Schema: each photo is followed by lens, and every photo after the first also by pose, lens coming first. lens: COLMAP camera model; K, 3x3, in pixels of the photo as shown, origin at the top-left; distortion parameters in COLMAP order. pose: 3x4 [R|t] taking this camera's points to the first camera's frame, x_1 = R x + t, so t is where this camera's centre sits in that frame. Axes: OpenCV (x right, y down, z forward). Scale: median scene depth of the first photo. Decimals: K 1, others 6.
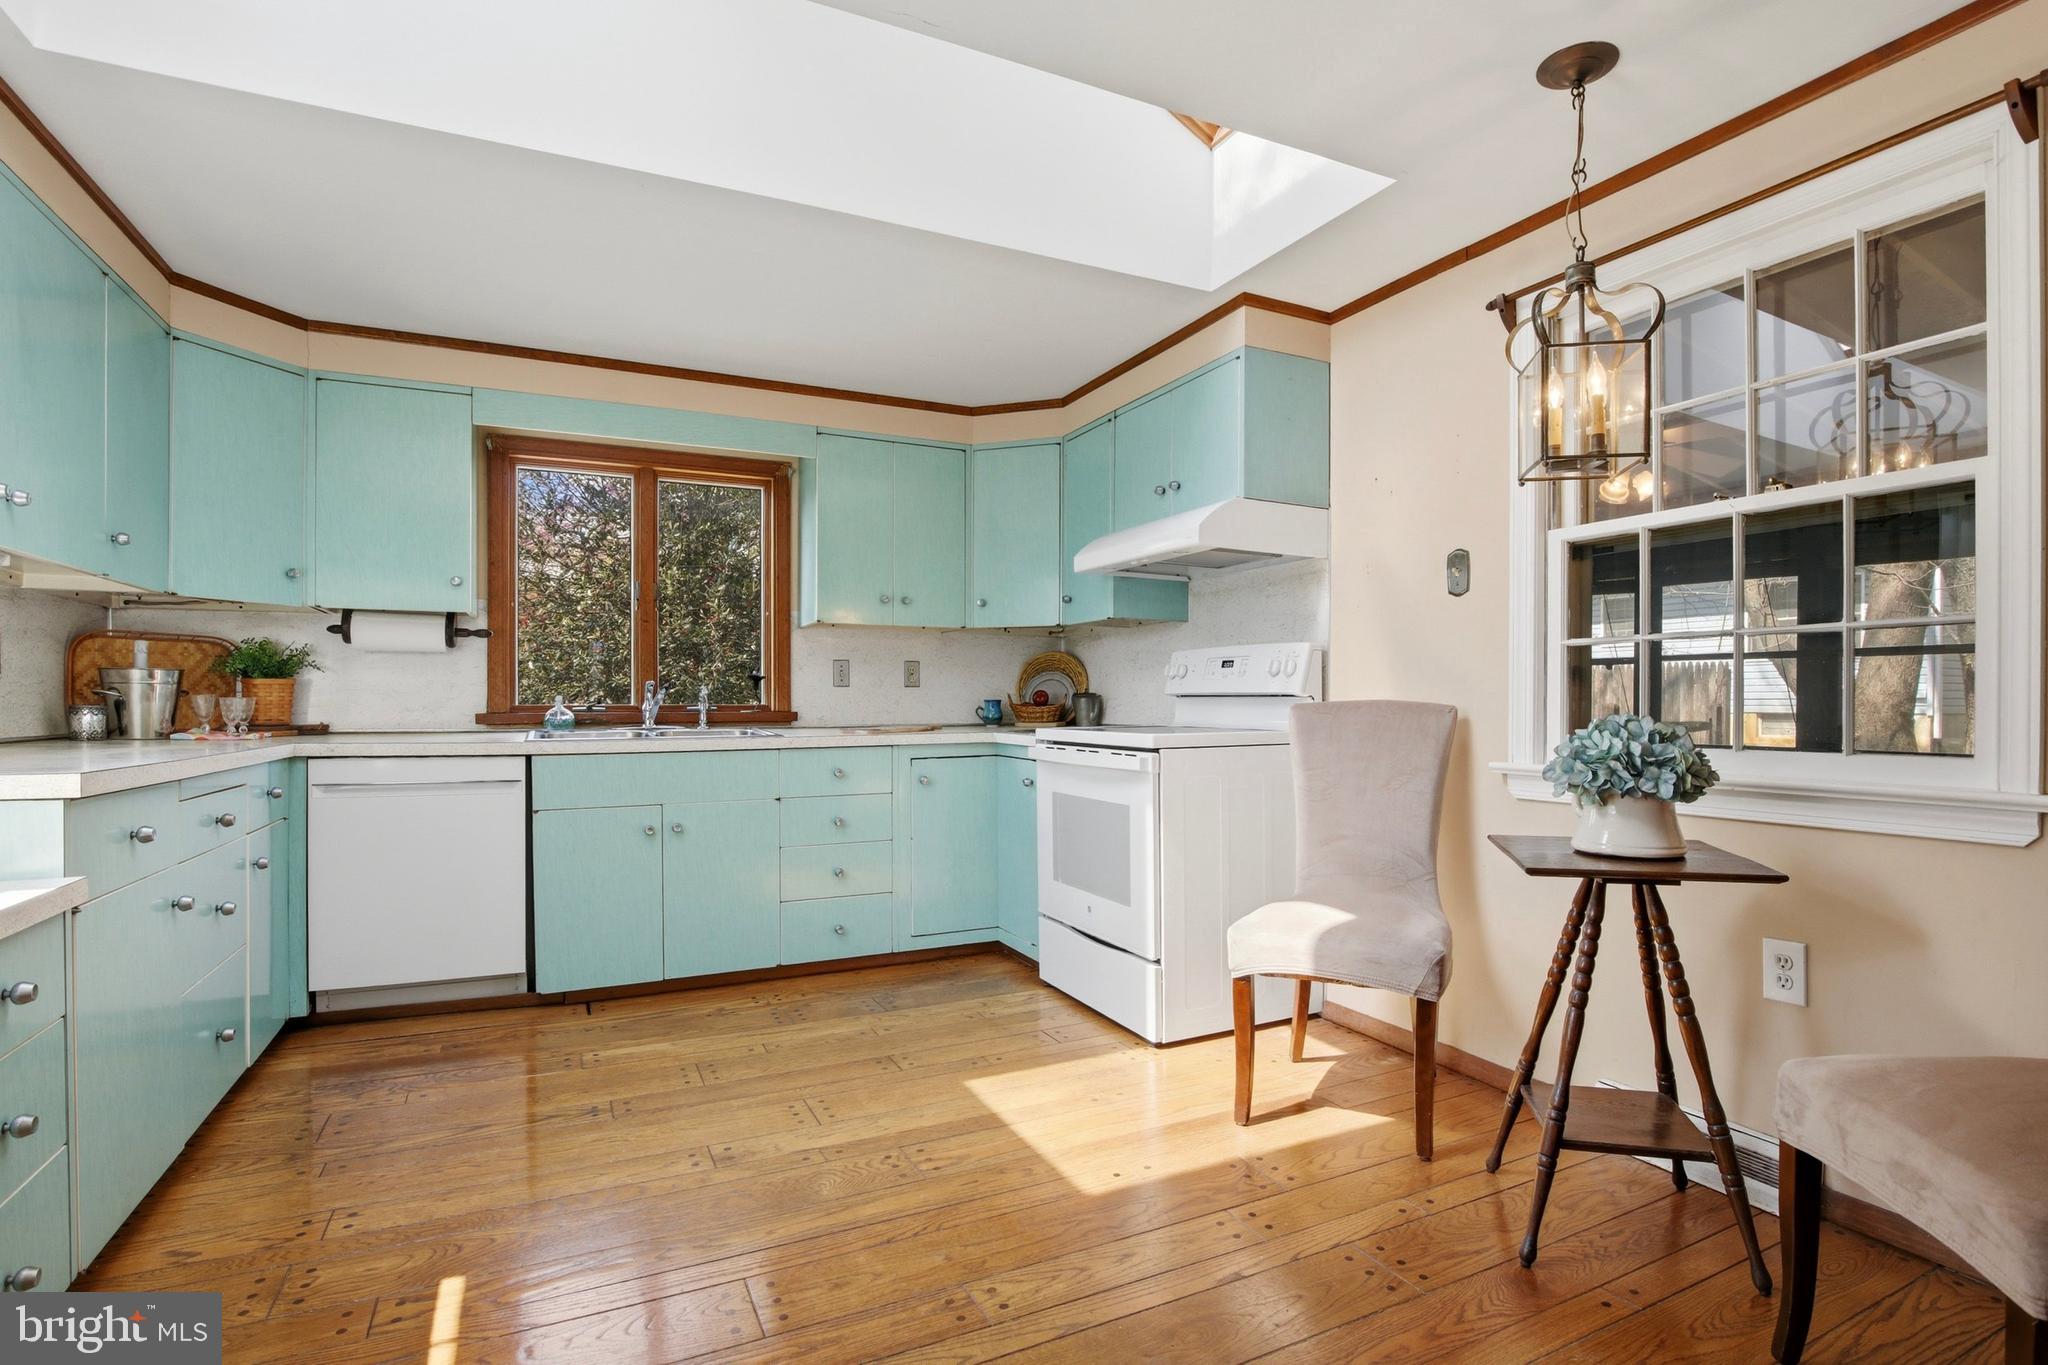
lens RADIAL K [[959.9, 0, 1035.2], [0, 959.9, 707.4], [0, 0, 1]] dist [-0.029504, 0.000171]
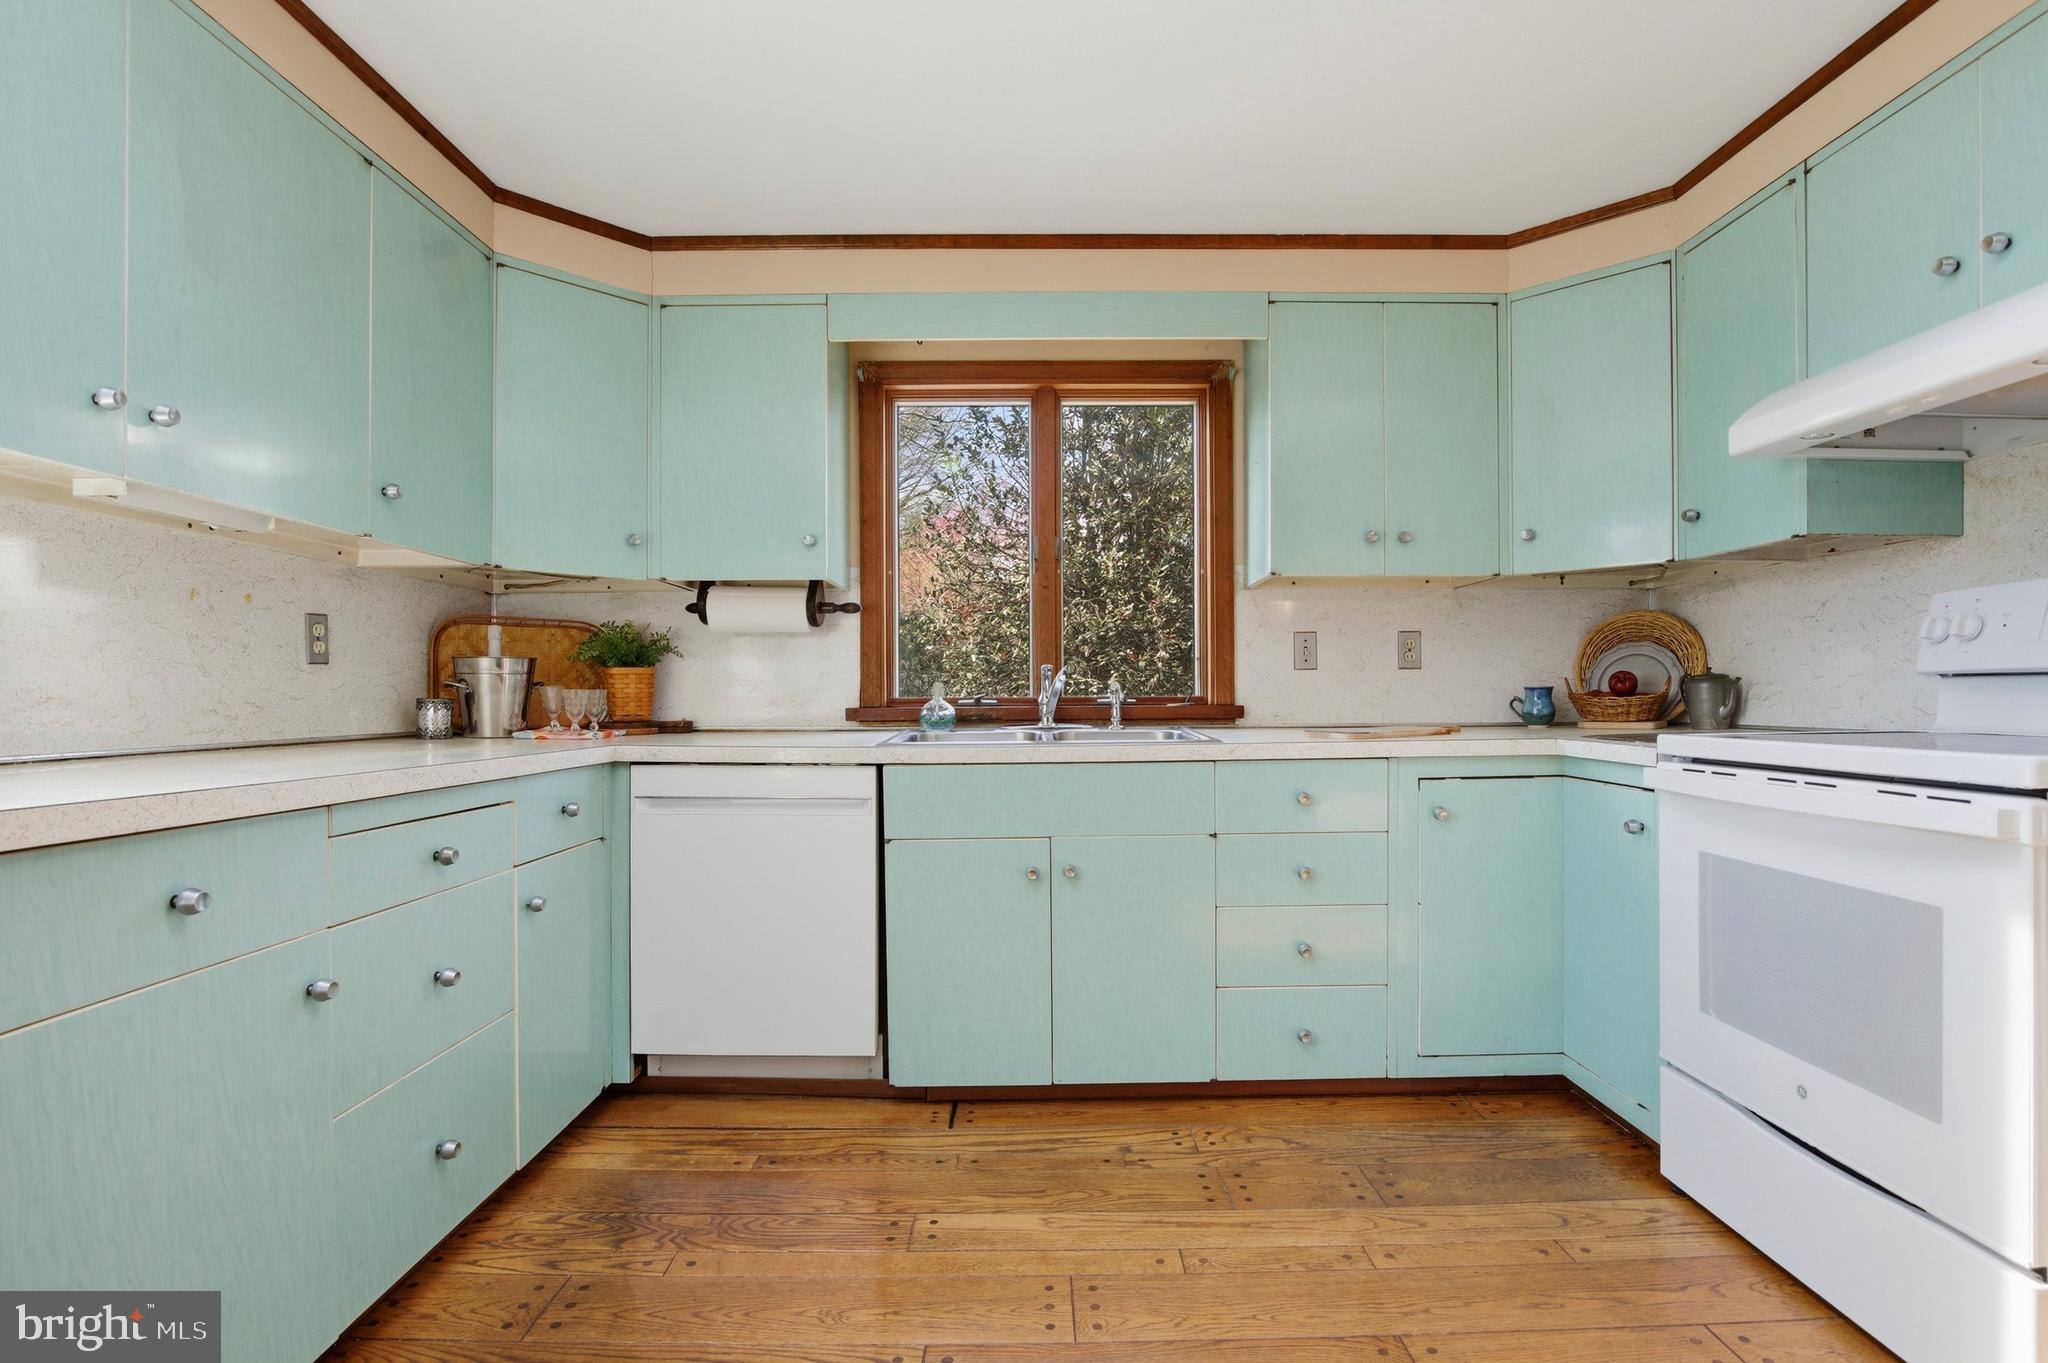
lens RADIAL K [[959.9, 0, 1035.2], [0, 959.9, 706.4], [0, 0, 1]] dist [-0.029504, 0.000171]
pose [[0.894414, 0.000036, -0.447241, -0.080368], [0.002729, 0.999981, 0.005537, 0.001076], [0.447232, -0.006173, 0.894396, 0.347235]]
